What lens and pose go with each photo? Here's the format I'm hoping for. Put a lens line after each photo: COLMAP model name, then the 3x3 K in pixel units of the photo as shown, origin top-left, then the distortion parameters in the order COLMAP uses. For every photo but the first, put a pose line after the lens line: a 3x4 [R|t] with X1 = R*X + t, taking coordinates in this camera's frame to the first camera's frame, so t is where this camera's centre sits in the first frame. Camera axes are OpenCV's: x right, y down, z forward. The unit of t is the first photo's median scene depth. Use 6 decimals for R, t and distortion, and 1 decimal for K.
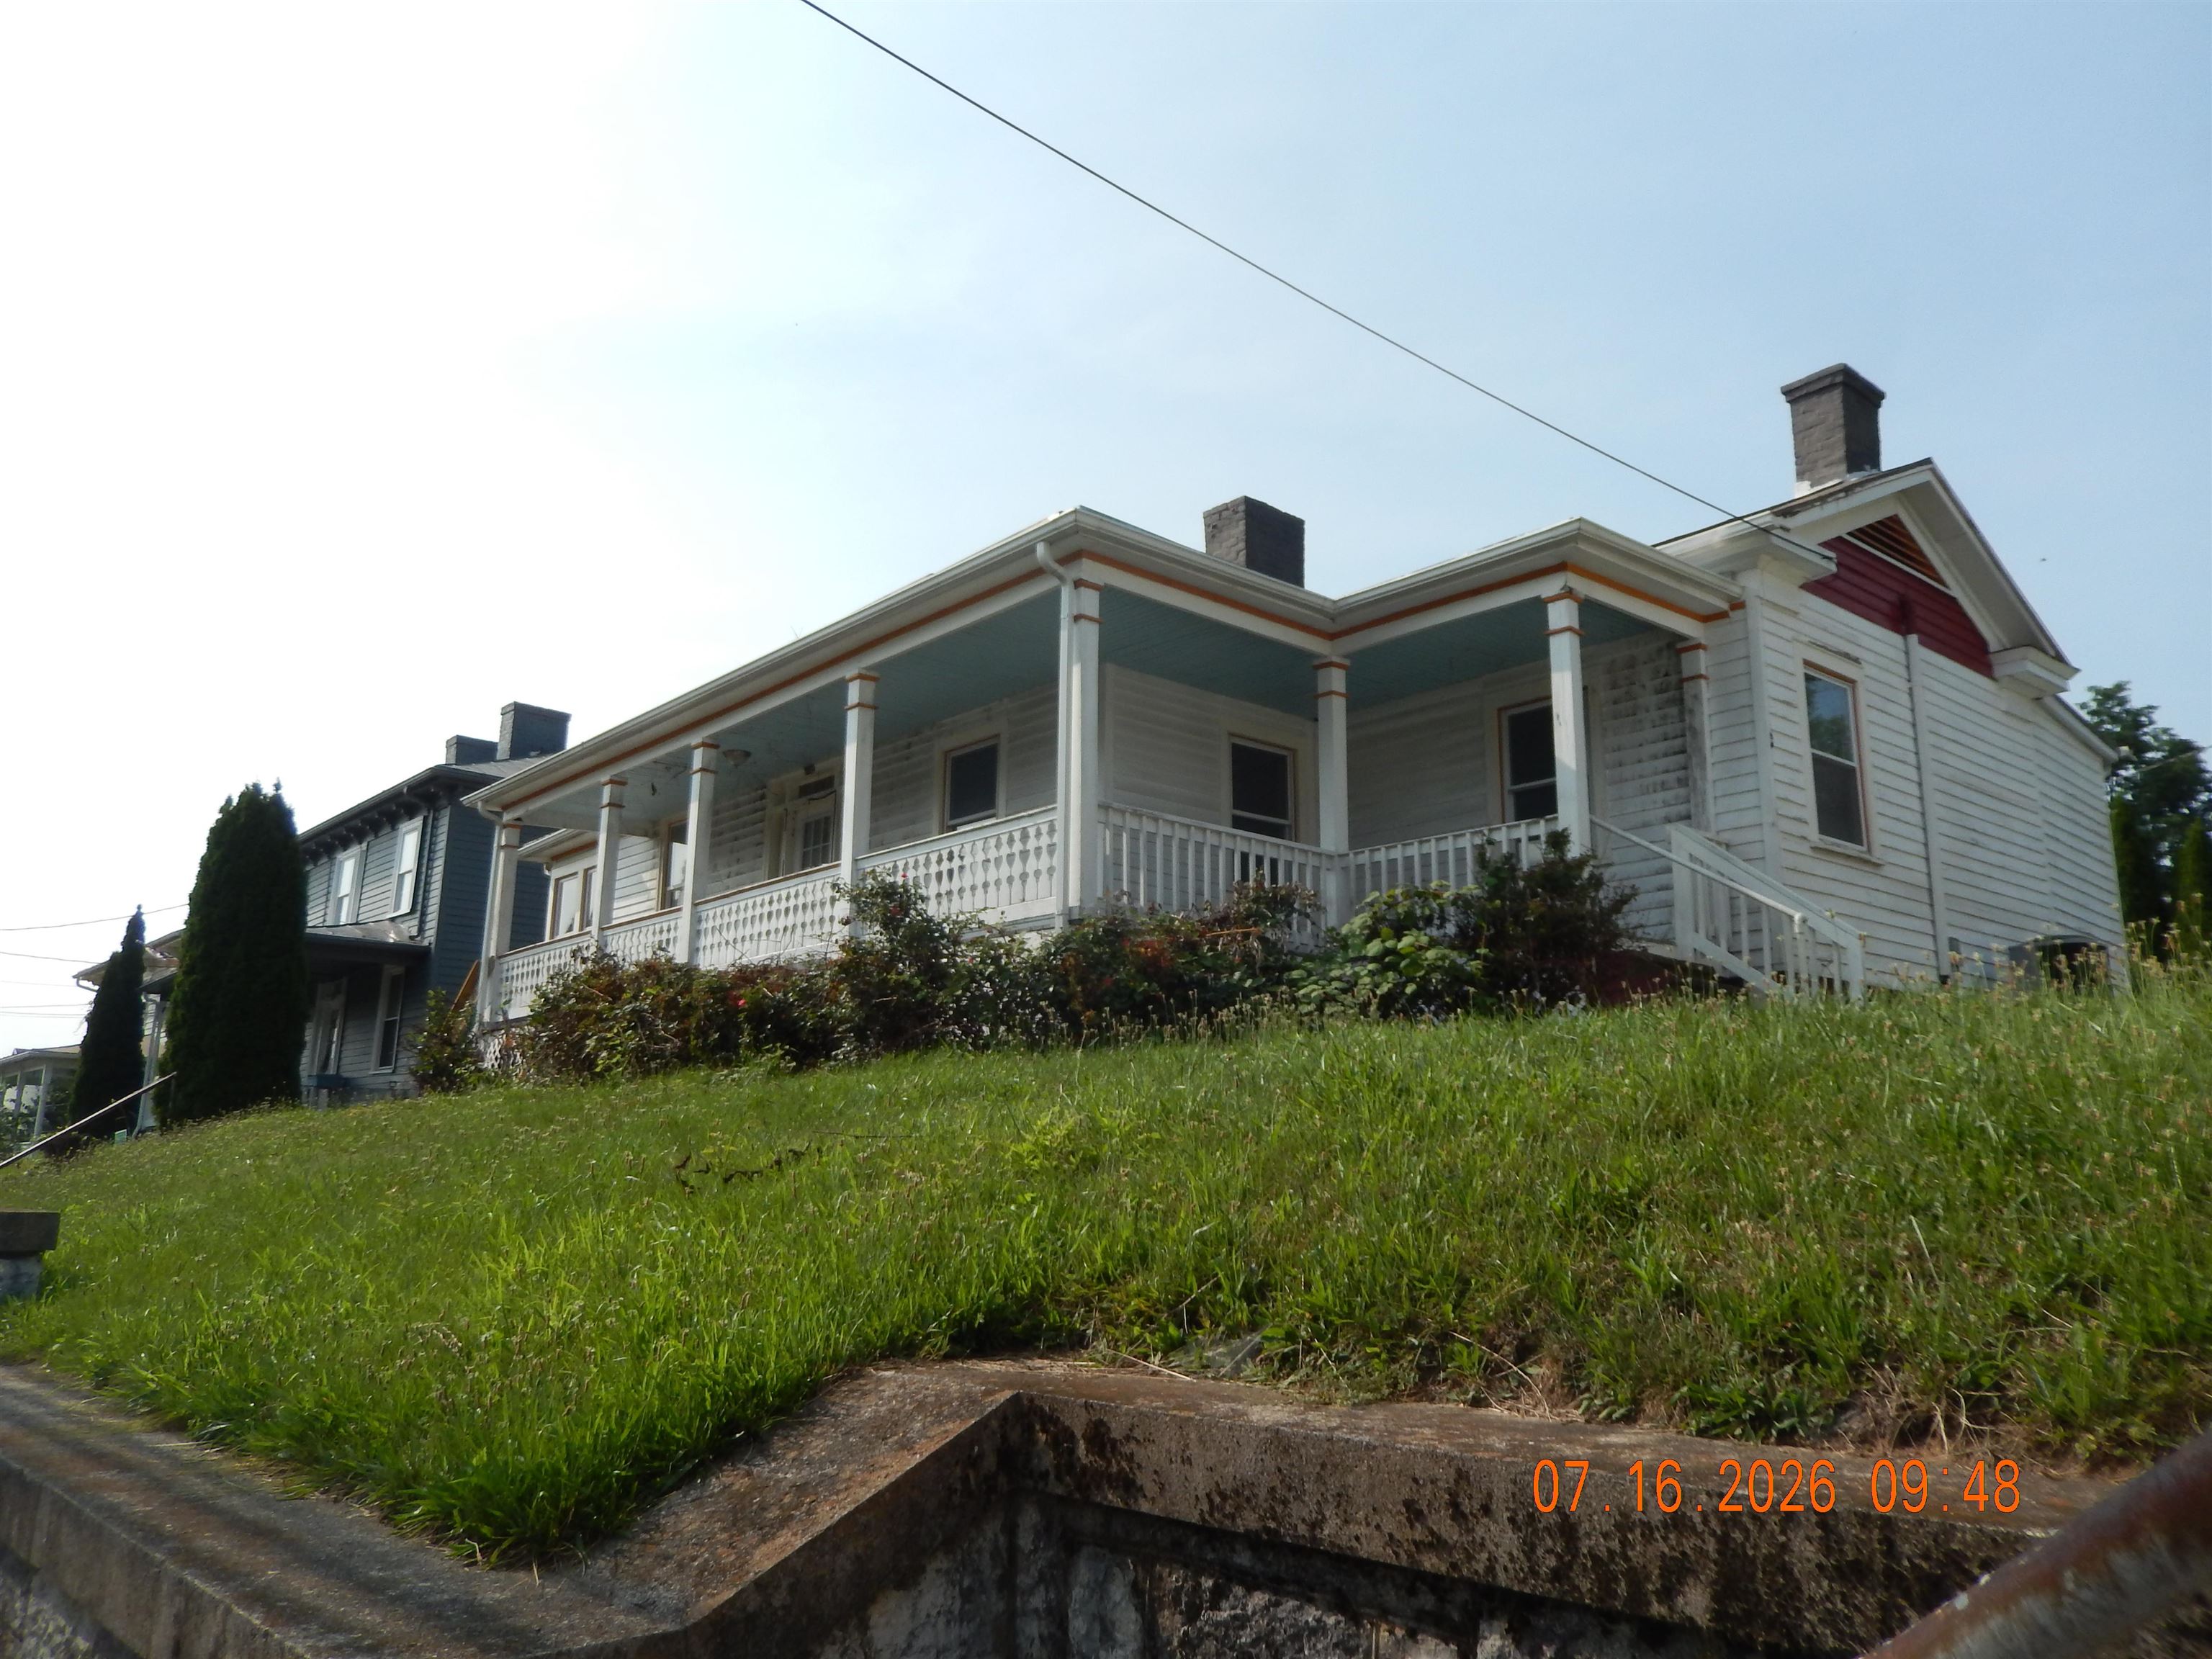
lens RADIAL K [[1639.1, 0, 1090.2], [0, 1639.1, 841.2], [0, 0, 1]] dist [0.004449, -0.006664]
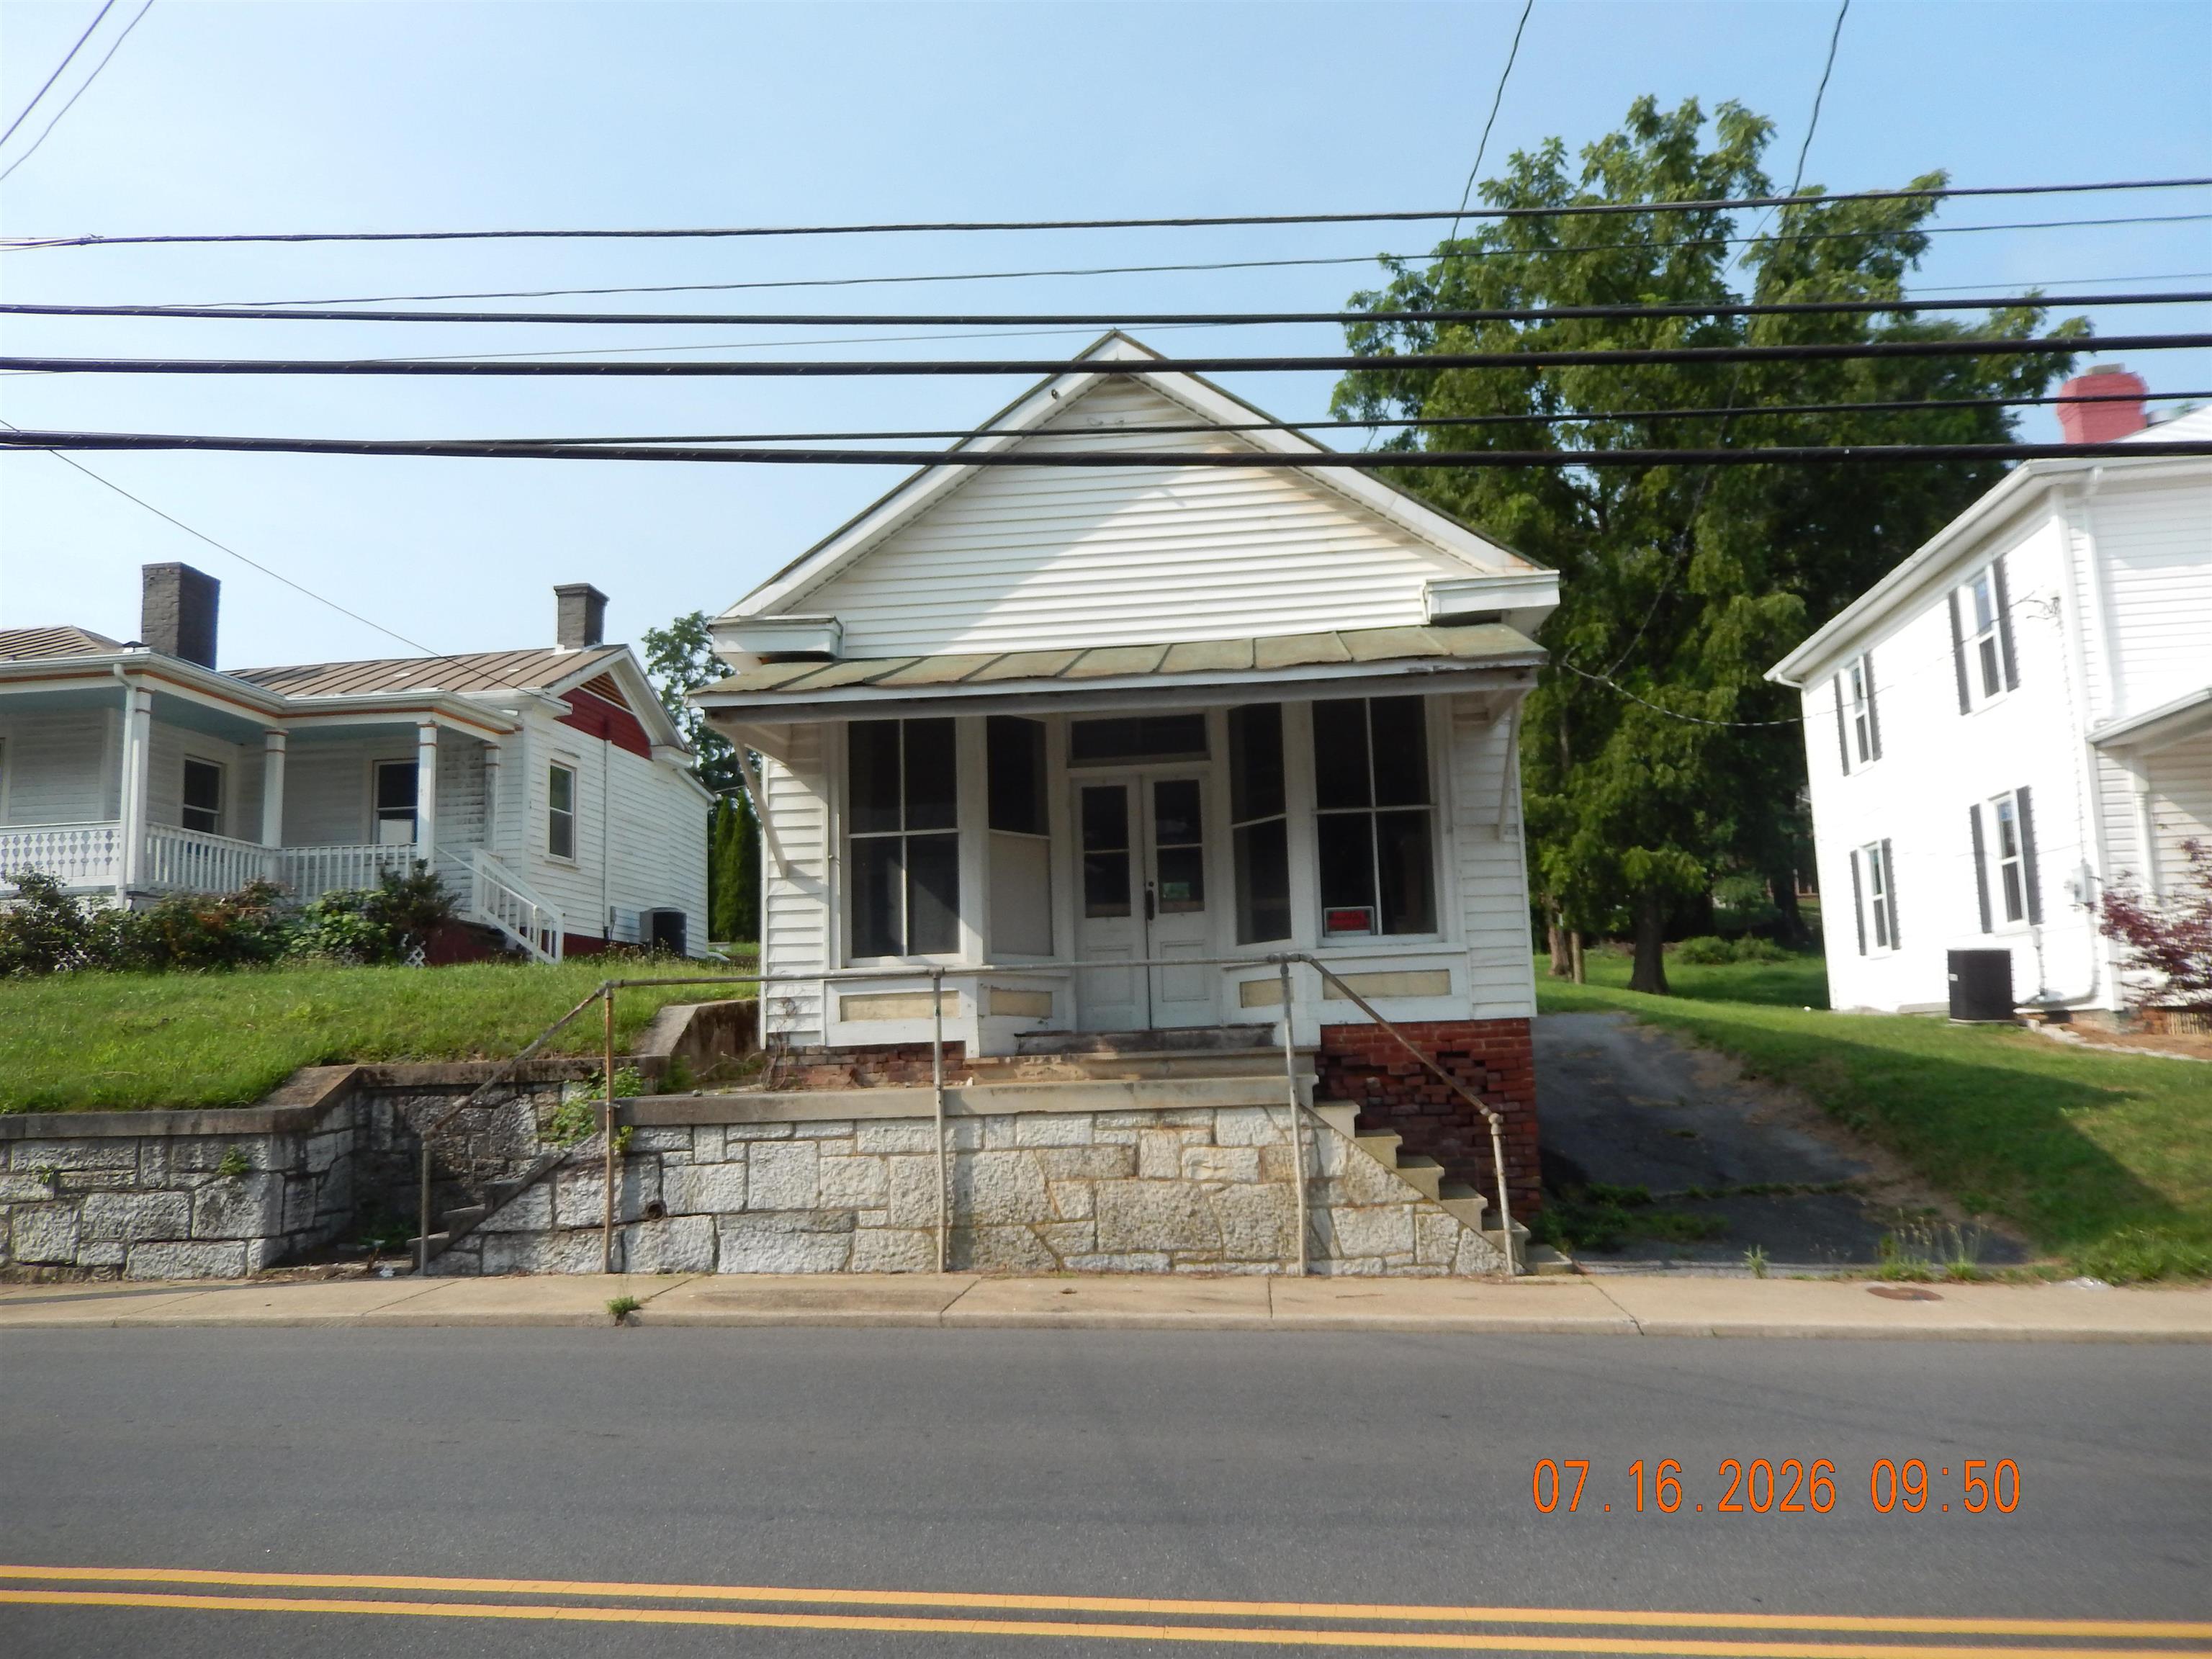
lens RADIAL K [[1639.1, 0, 1090.8], [0, 1639.1, 830.7], [0, 0, 1]] dist [0.004449, -0.006664]
pose [[0.738158, 0.061664, 0.671804, -0.402482], [-0.105890, 0.994061, 0.025106, -0.156969], [-0.666266, -0.089670, 0.740303, -0.894383]]
